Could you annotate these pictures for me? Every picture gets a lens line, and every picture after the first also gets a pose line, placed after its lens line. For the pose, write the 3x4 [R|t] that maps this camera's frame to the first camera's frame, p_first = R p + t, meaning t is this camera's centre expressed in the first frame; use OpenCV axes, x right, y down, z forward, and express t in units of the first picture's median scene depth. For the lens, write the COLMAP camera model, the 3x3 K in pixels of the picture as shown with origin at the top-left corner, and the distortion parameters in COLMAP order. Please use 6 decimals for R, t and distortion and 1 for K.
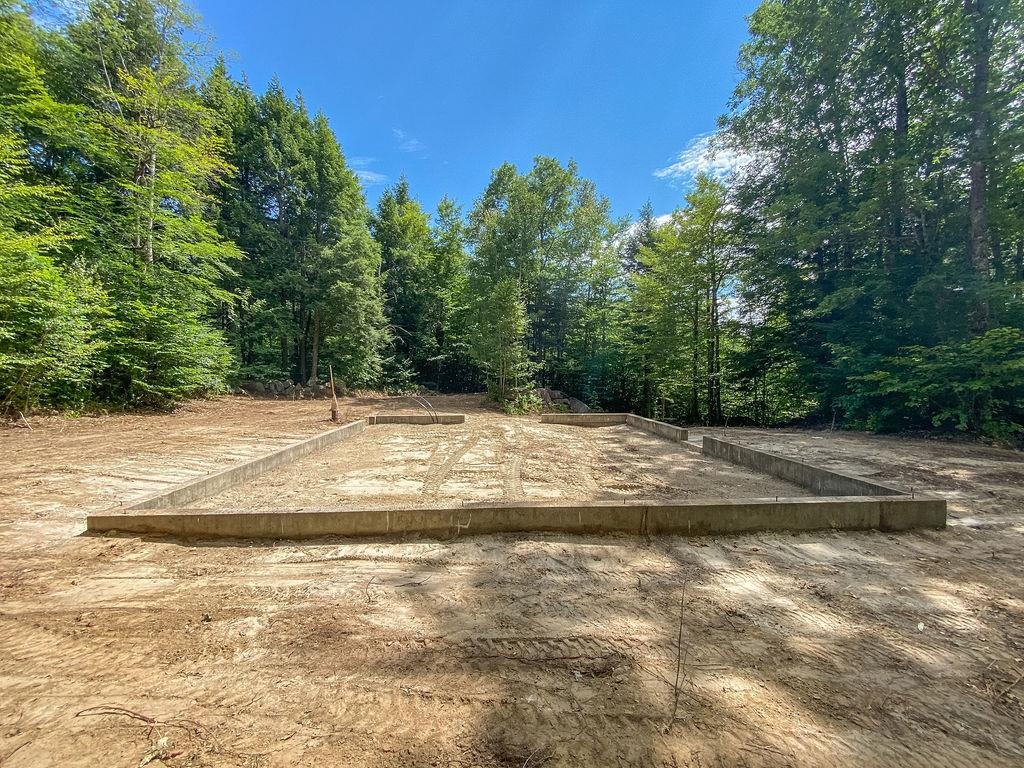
lens RADIAL K [[414.2, 0, 513.6], [0, 414.2, 382.2], [0, 0, 1]] dist [0.000059, 0.000248]
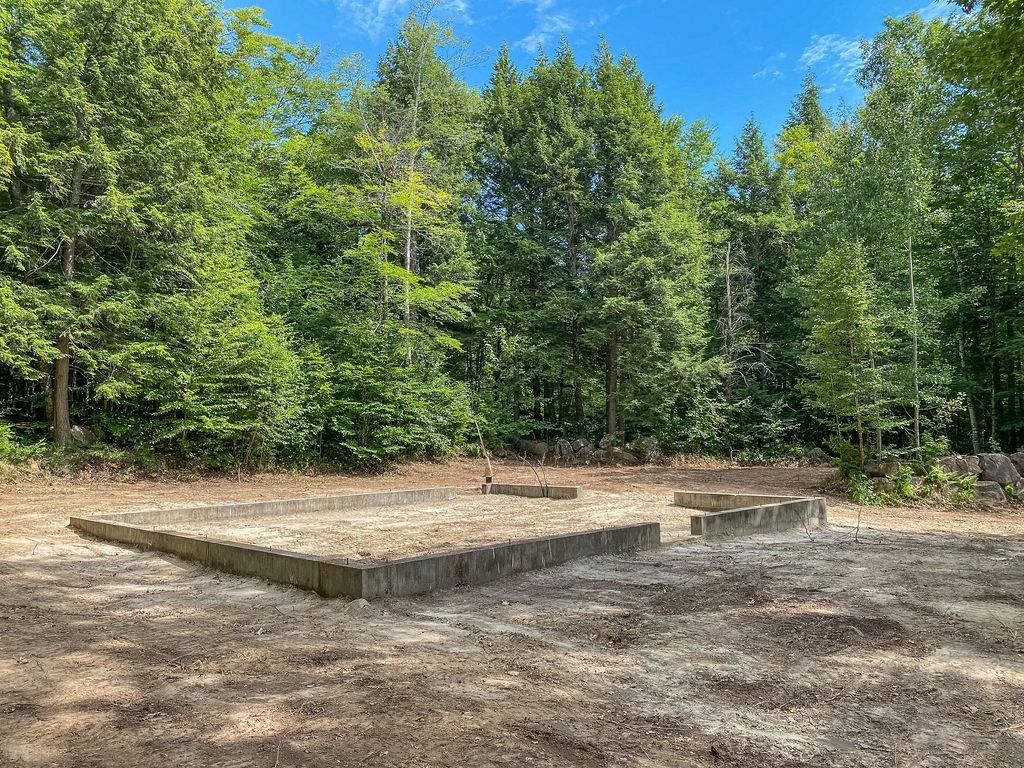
lens RADIAL K [[774.8, 0, 512.8], [0, 774.8, 381.2], [0, 0, 1]] dist [0.013773, 0.011694]
pose [[0.669642, -0.066092, -0.739738, 0.405242], [0.006509, 0.996517, -0.083141, 0.004651], [0.742656, 0.050860, 0.667739, 0.020150]]
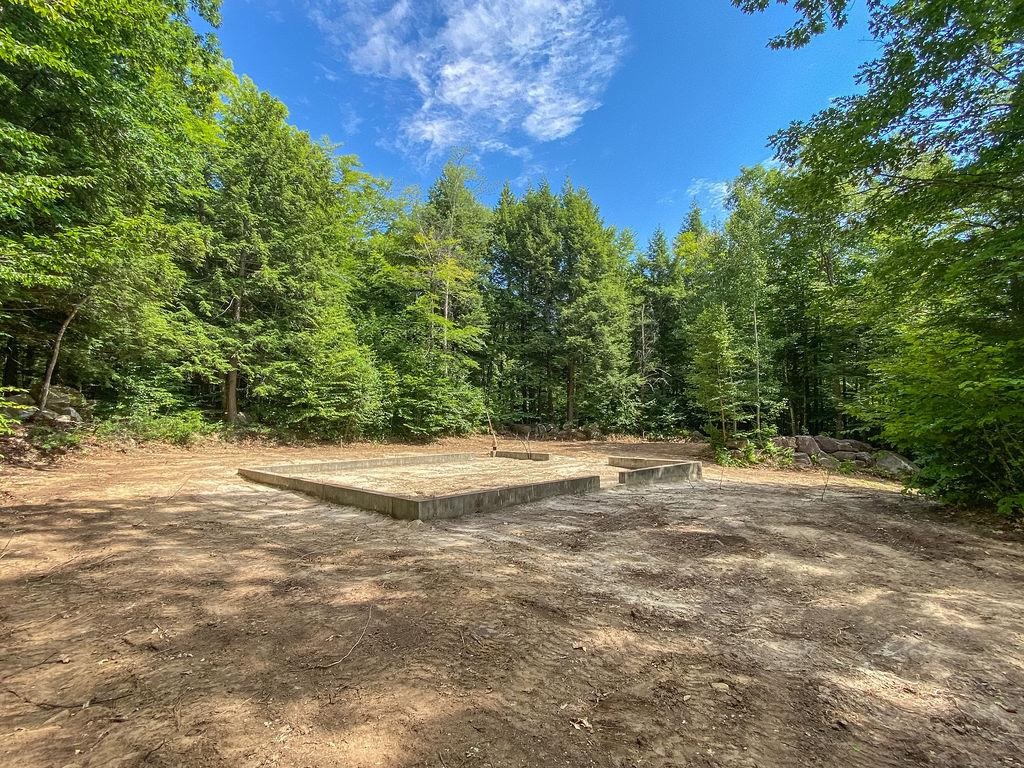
lens RADIAL K [[477.8, 0, 510.5], [0, 477.8, 387.2], [0, 0, 1]] dist [0.023362, -0.000102]
pose [[0.672266, -0.058791, -0.737972, 0.407083], [-0.004994, 0.996459, -0.083933, 0.004424], [0.740293, 0.060111, 0.669591, 0.016155]]
